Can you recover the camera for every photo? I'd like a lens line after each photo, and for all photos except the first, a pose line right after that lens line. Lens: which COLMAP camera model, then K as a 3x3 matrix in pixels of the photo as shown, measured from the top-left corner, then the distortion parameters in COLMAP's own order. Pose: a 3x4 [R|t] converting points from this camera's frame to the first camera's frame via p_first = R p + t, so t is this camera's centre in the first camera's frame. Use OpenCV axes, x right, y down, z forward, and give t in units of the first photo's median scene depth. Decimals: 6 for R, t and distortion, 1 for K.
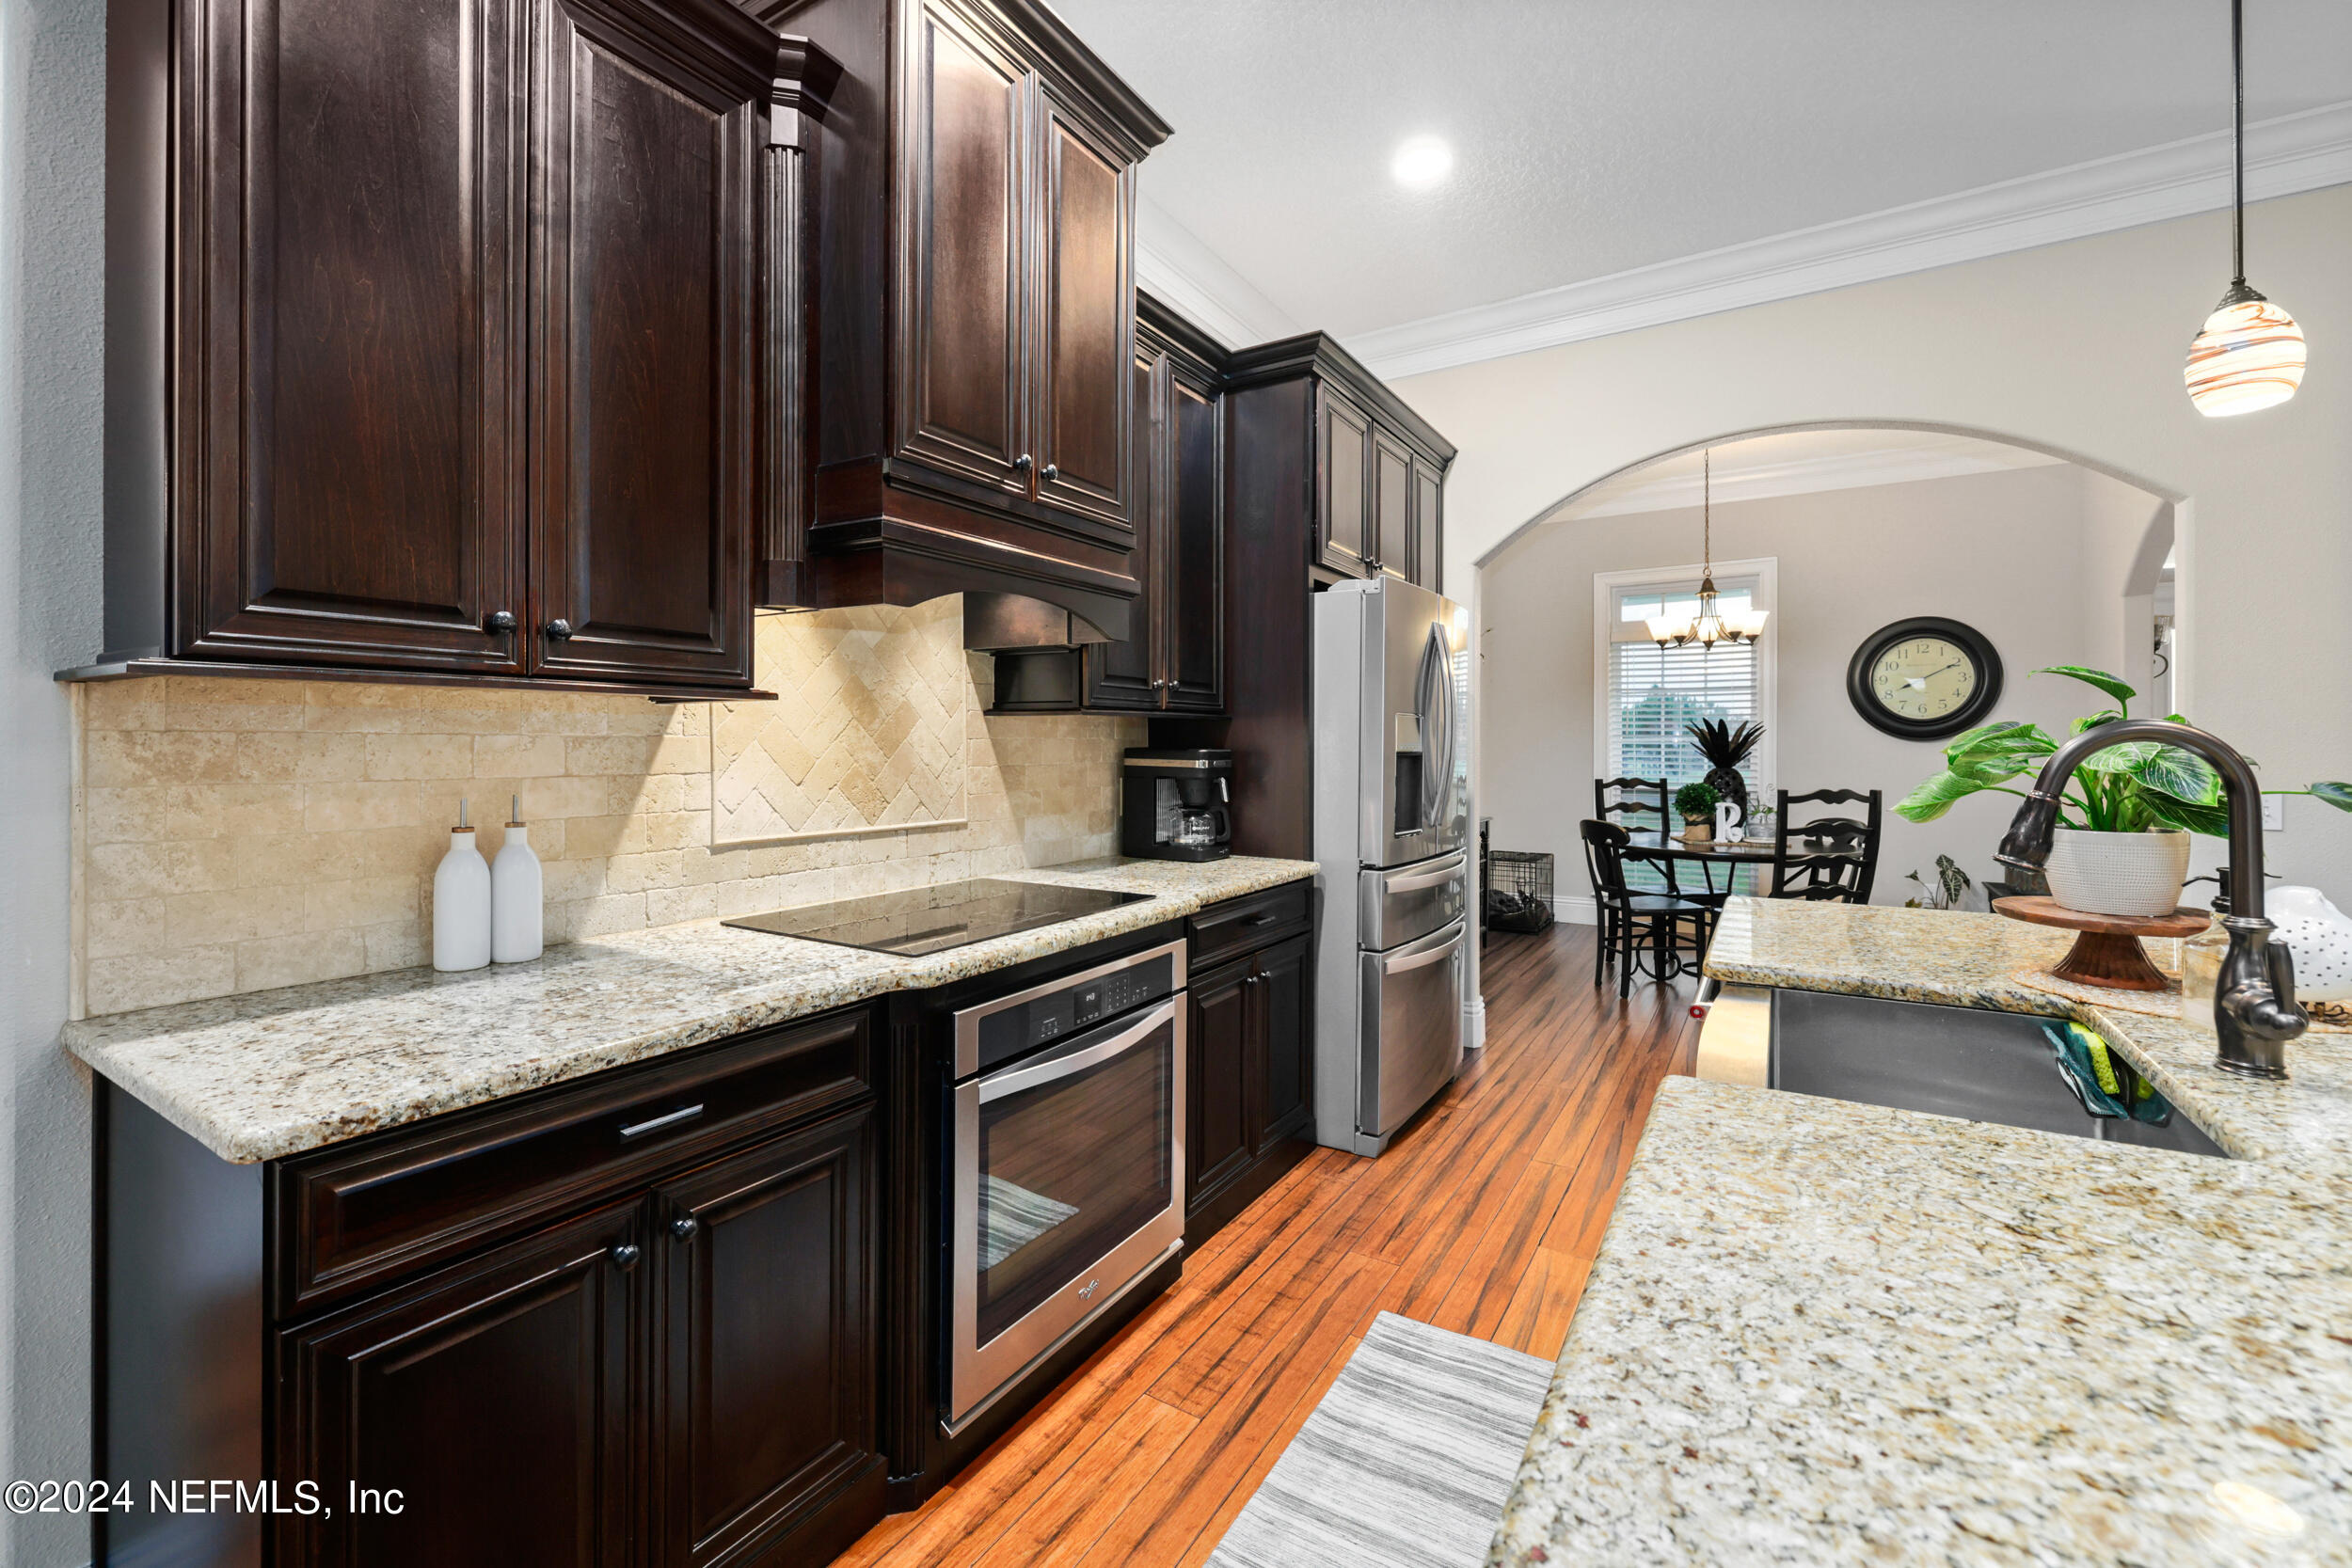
lens RADIAL K [[989.4, 0, 1142.9], [0, 989.4, 745.3], [0, 0, 1]] dist [-0.004018, 0.001283]
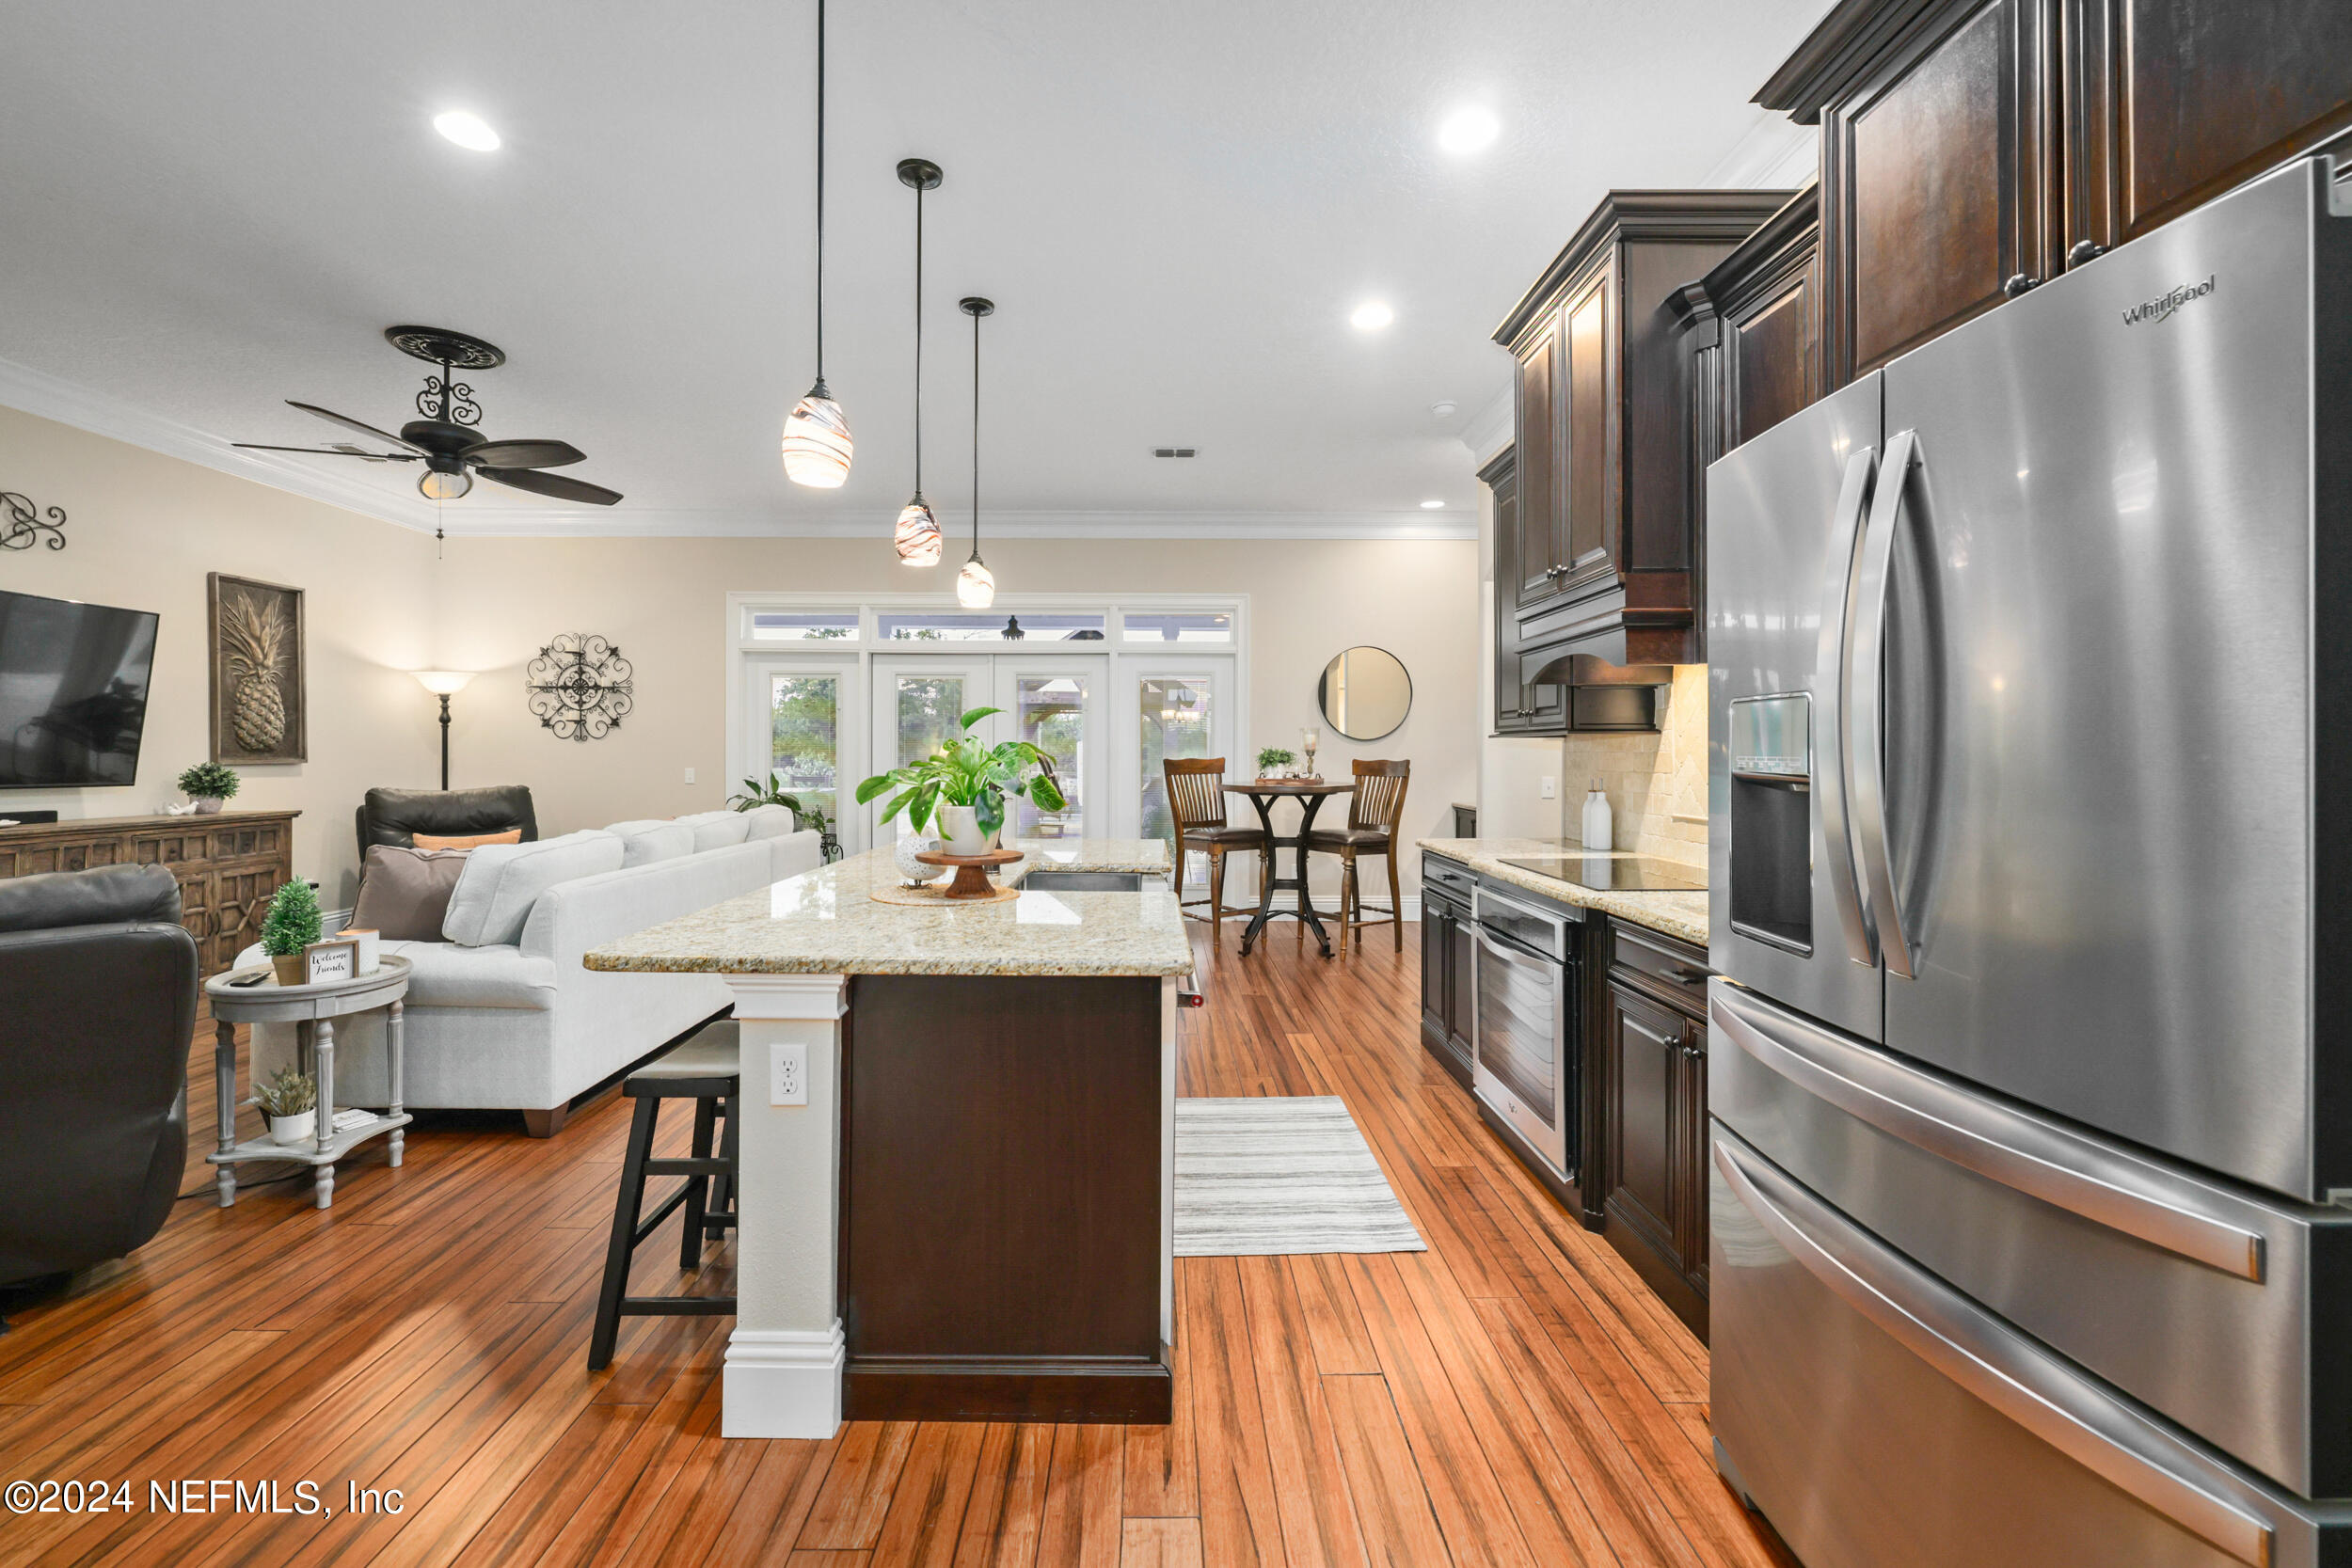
lens RADIAL K [[989.4, 0, 1150.8], [0, 989.4, 754.1], [0, 0, 1]] dist [-0.004018, 0.001283]
pose [[-0.837729, -0.003119, -0.546078, 1.310622], [-0.002669, 0.999995, -0.001618, 0.000180], [0.546080, 0.000102, -0.837733, 2.054571]]
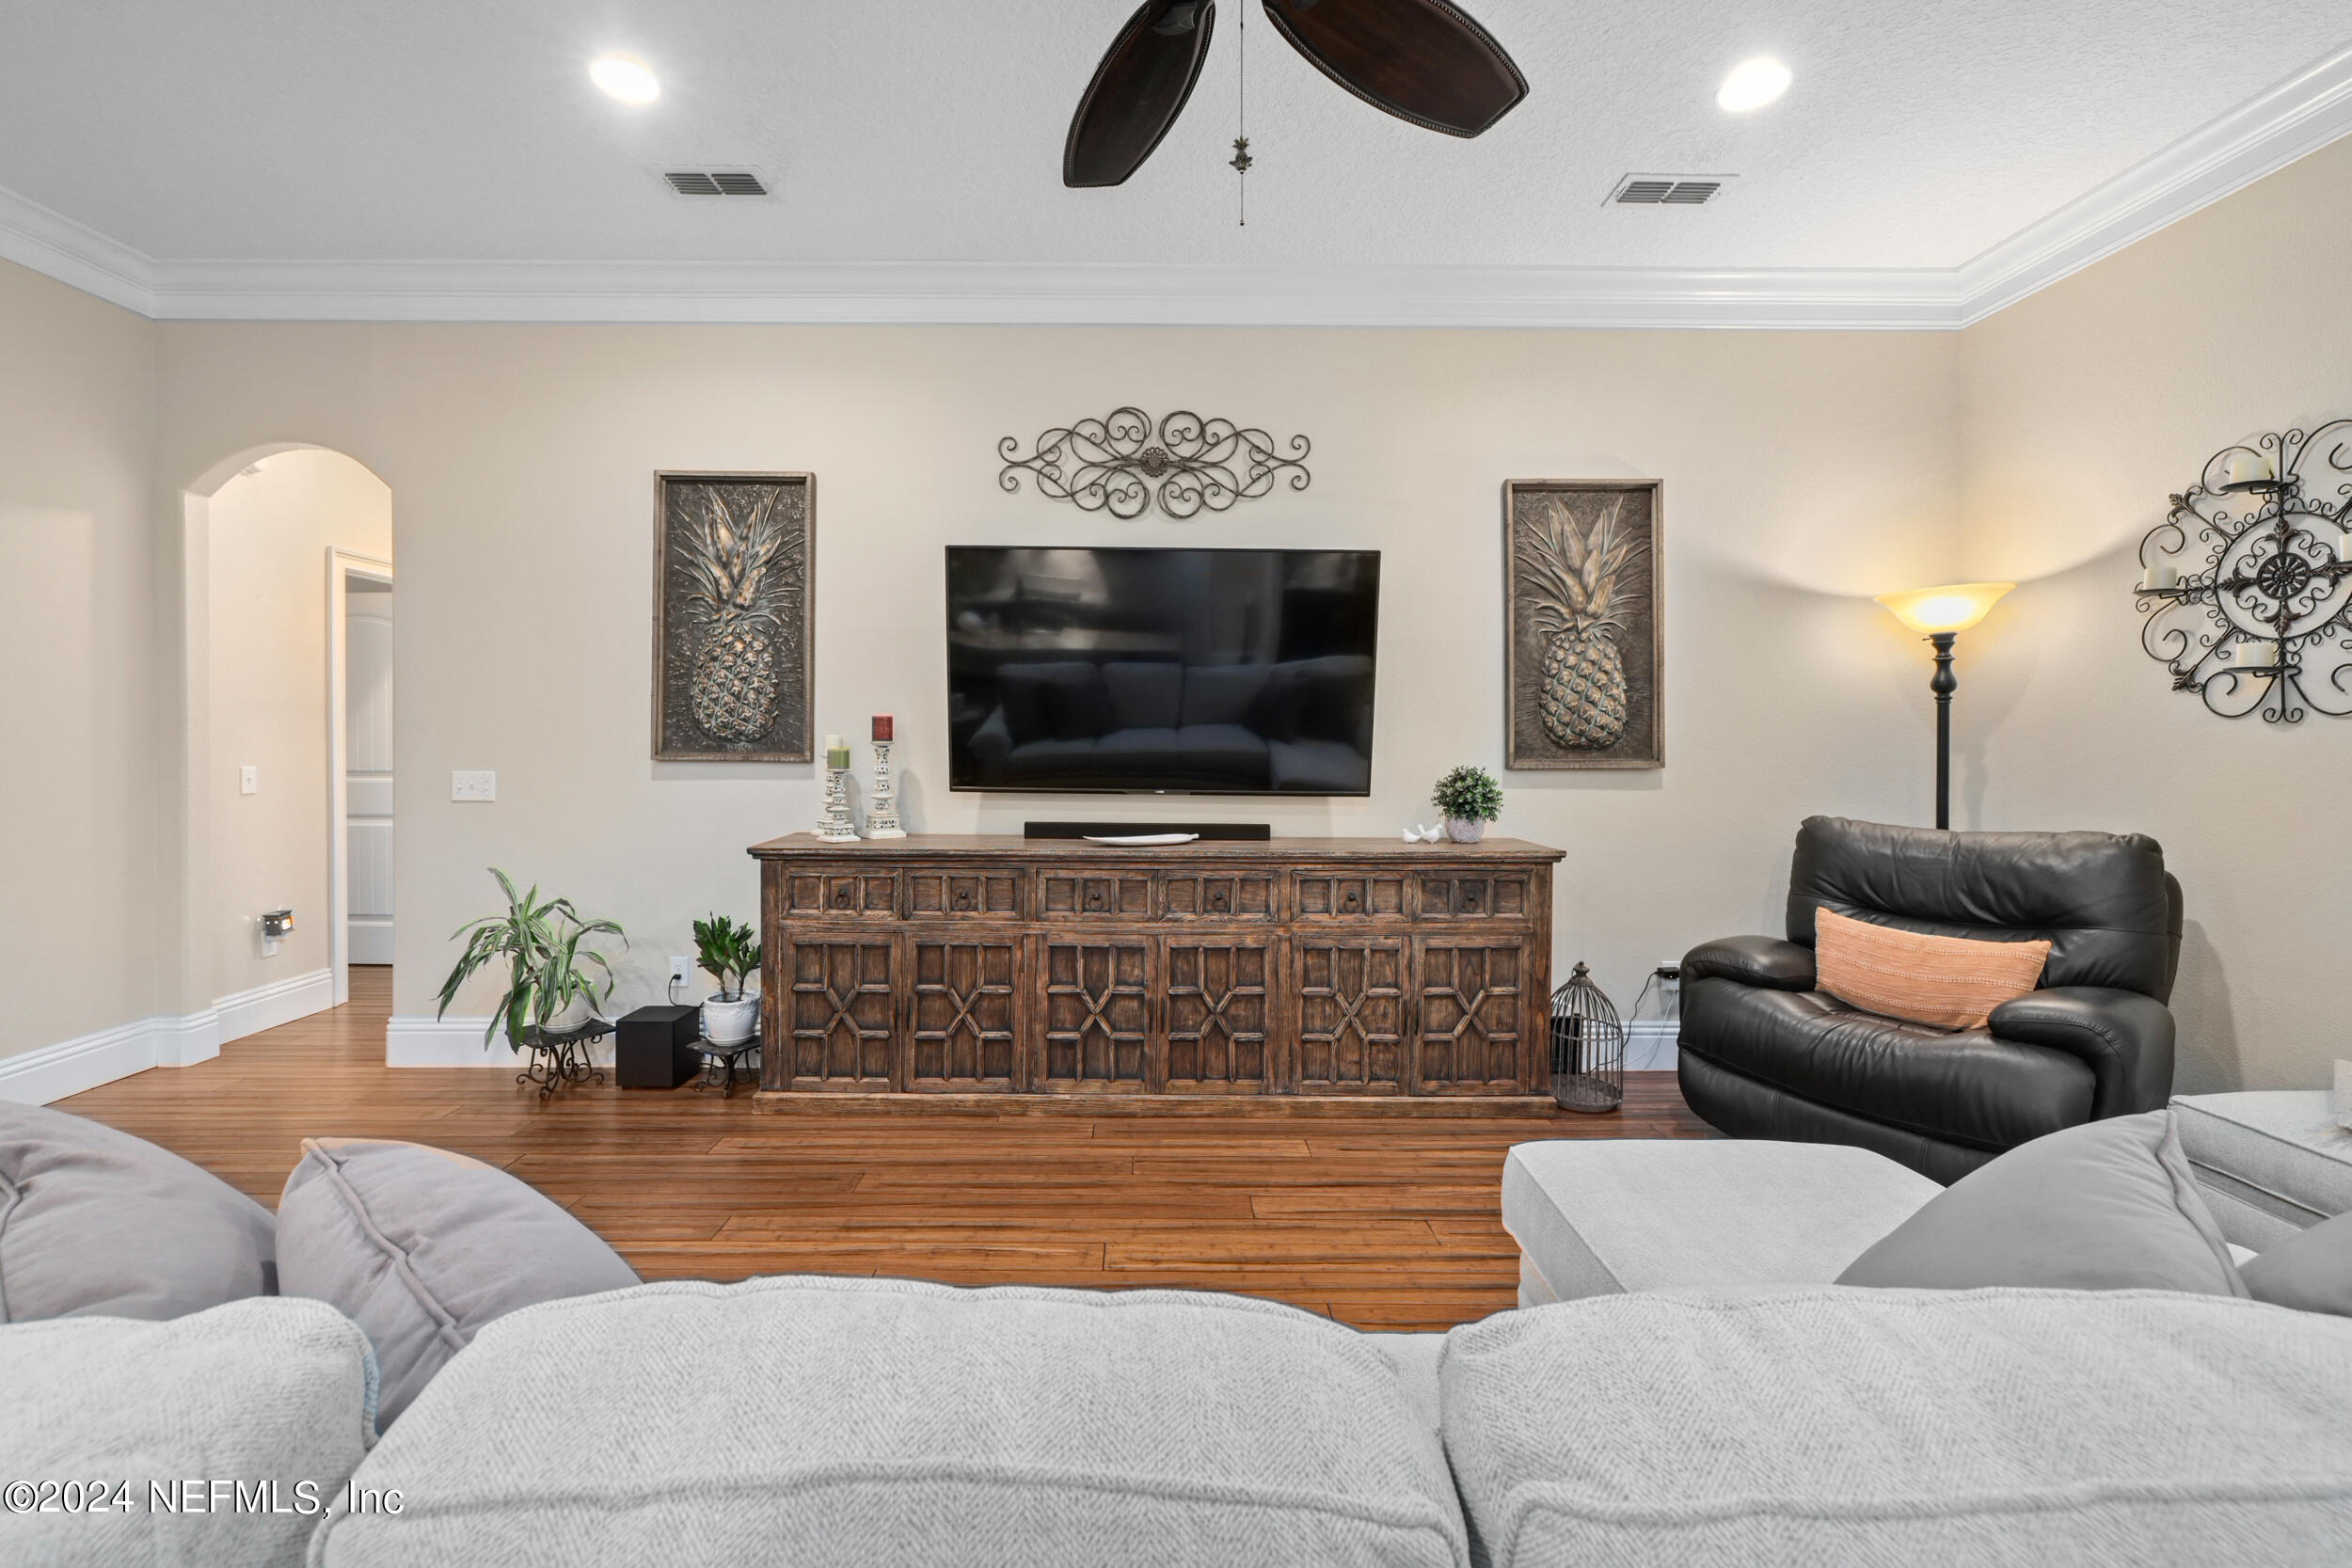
lens RADIAL K [[989.4, 0, 1163.0], [0, 989.4, 743.6], [0, 0, 1]] dist [-0.004018, 0.001283]
pose [[-0.552417, -0.006885, 0.833539, 0.769822], [-0.004809, 0.999976, 0.005073, -0.021594], [-0.833554, -0.001206, -0.552437, -0.295291]]
